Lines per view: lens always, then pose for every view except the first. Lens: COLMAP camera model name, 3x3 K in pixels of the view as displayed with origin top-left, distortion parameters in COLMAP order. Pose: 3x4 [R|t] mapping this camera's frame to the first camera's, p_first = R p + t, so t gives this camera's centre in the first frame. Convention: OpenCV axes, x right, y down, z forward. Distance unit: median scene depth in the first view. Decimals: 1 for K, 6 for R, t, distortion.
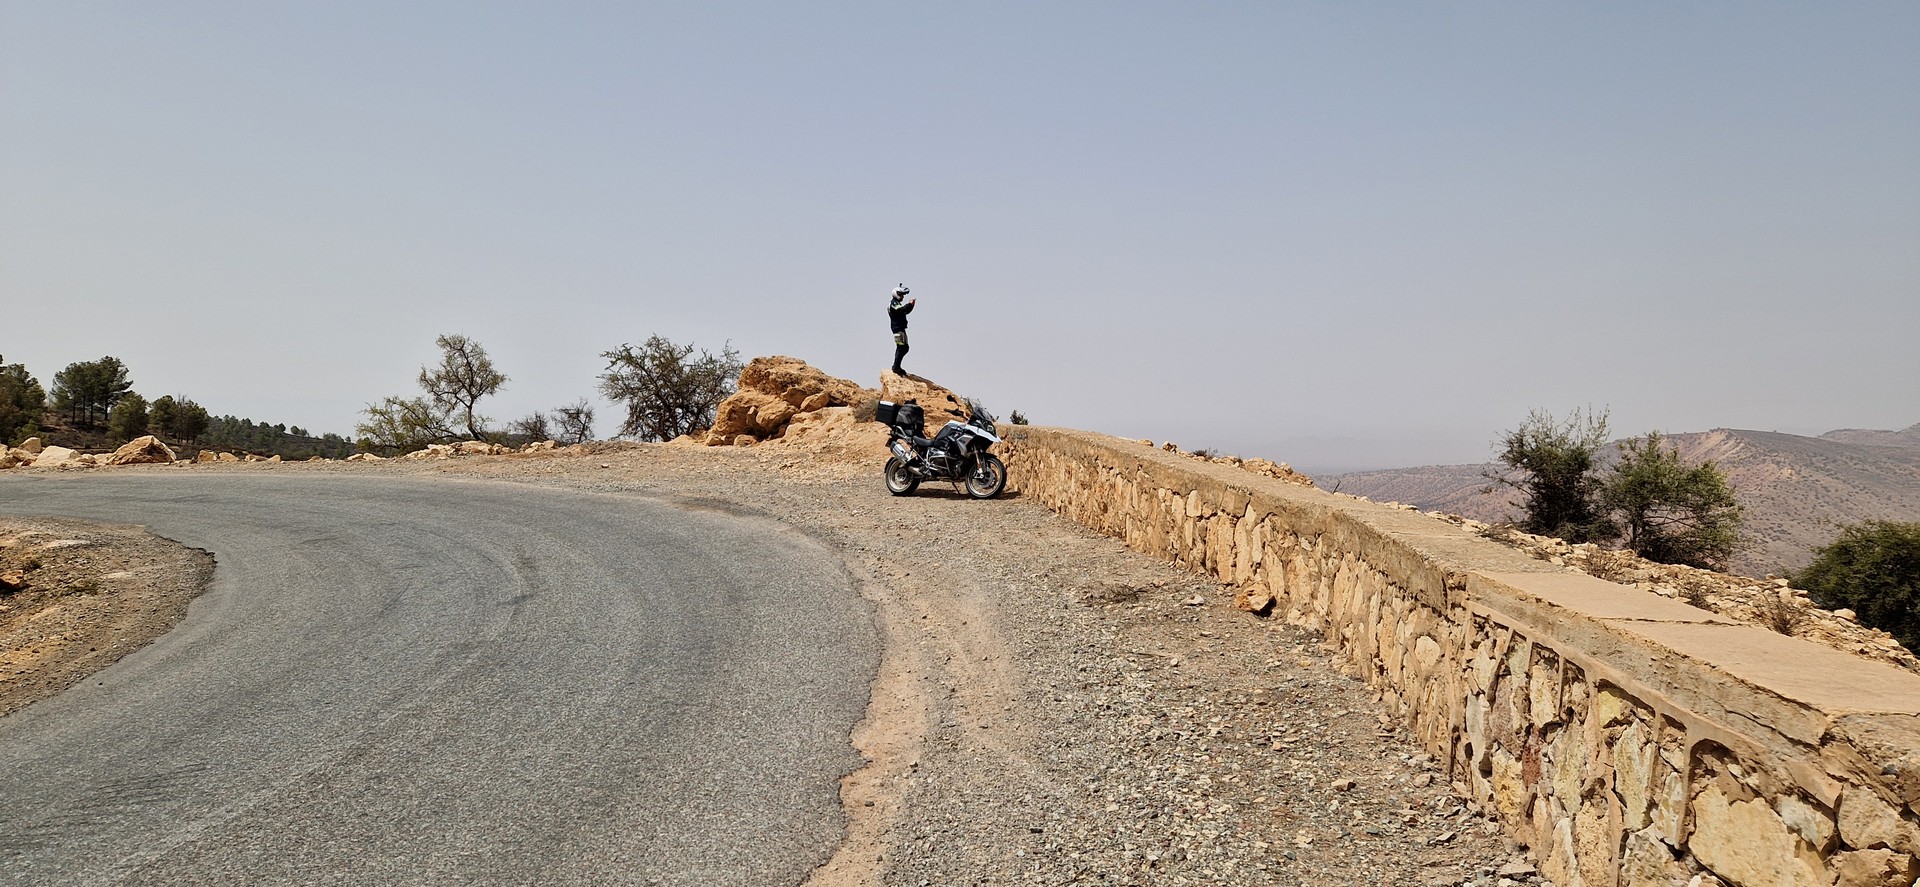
lens RADIAL K [[1282.0, 0, 976.9], [0, 1282.0, 440.5], [0, 0, 1]] dist [0.075932, -0.068534]
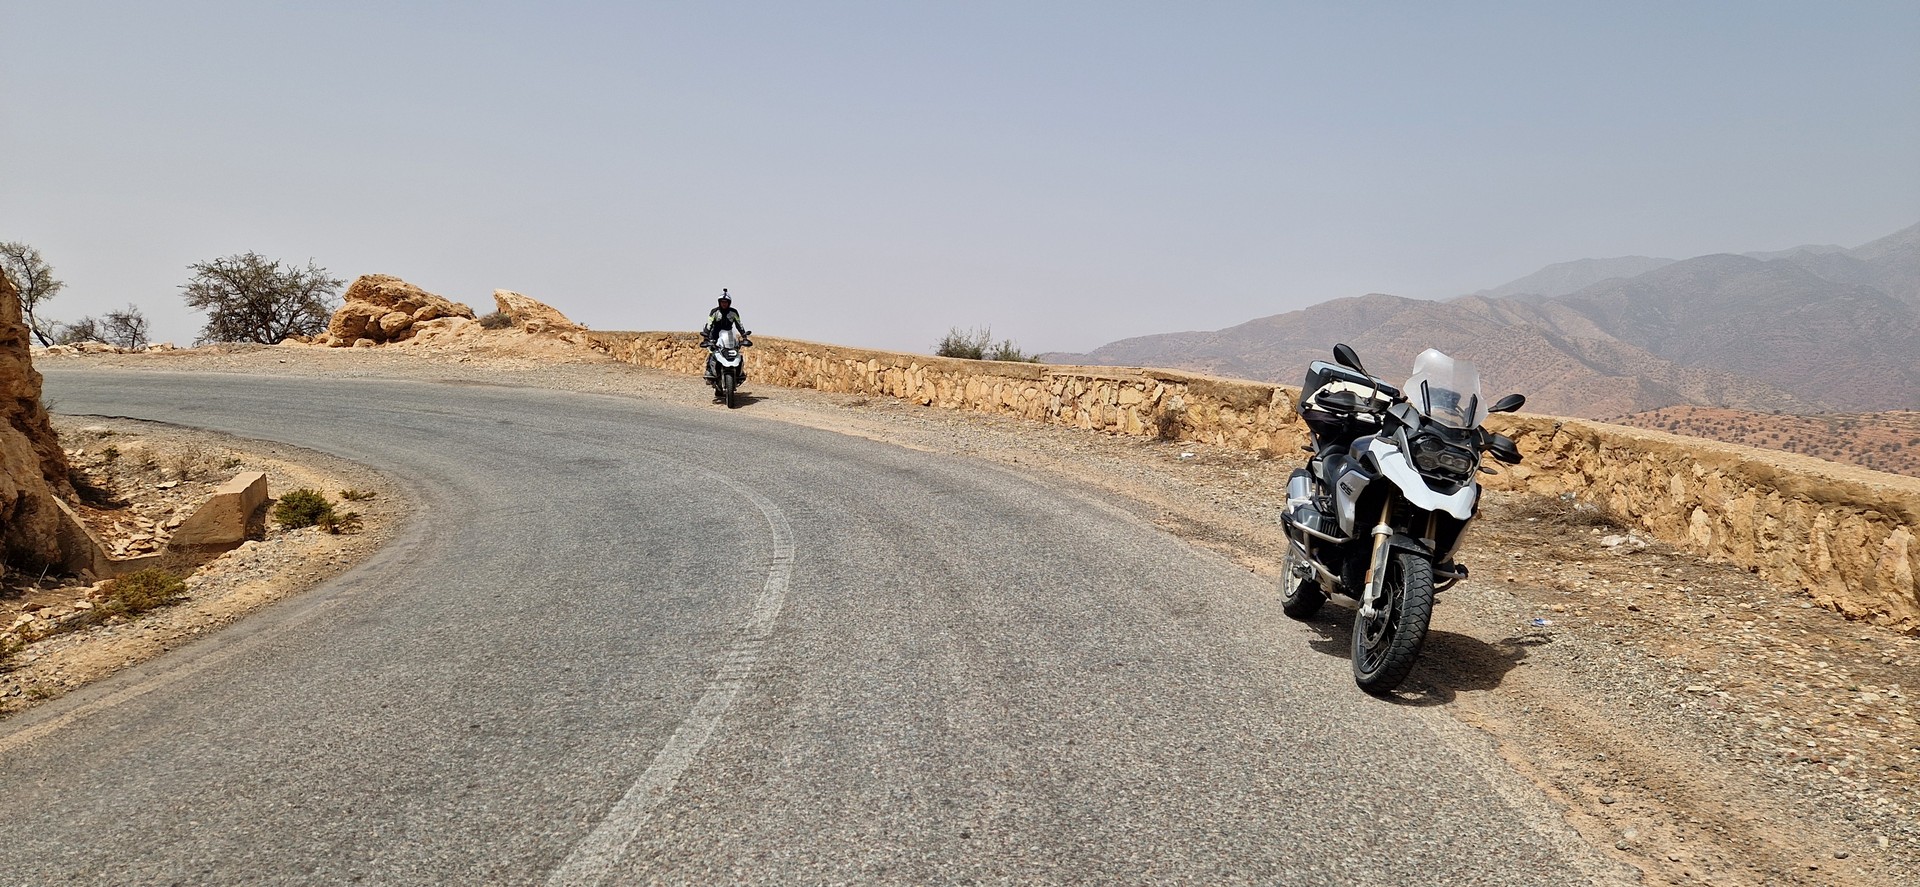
lens RADIAL K [[1282.0, 0, 976.0], [0, 1282.0, 456.0], [0, 0, 1]] dist [0.075932, -0.068534]
pose [[0.864141, -0.037034, 0.501885, -0.302015], [0.000393, 0.997338, 0.072916, 0.017197], [-0.503250, -0.062812, 0.861855, -0.376931]]
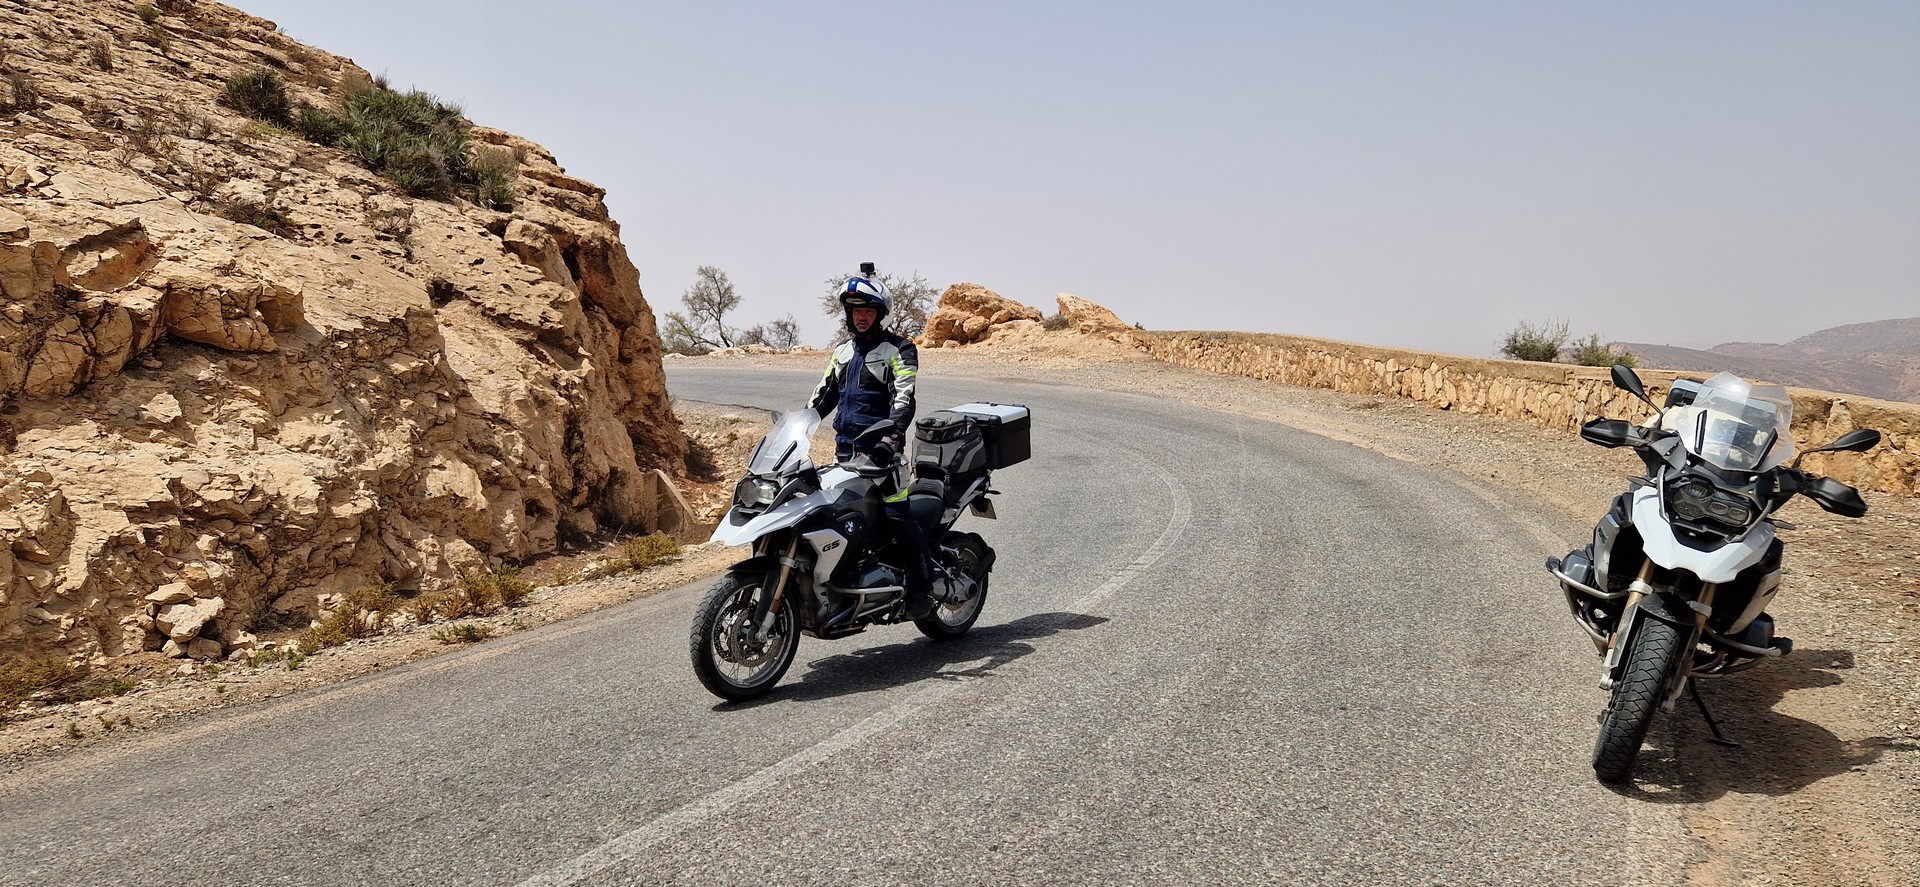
lens RADIAL K [[1282.0, 0, 949.7], [0, 1282.0, 447.4], [0, 0, 1]] dist [0.075932, -0.068534]
pose [[0.998933, -0.003854, 0.046018, -0.245386], [0.000579, 0.997477, 0.070988, 0.012980], [-0.046175, -0.070886, 0.996415, -0.400552]]
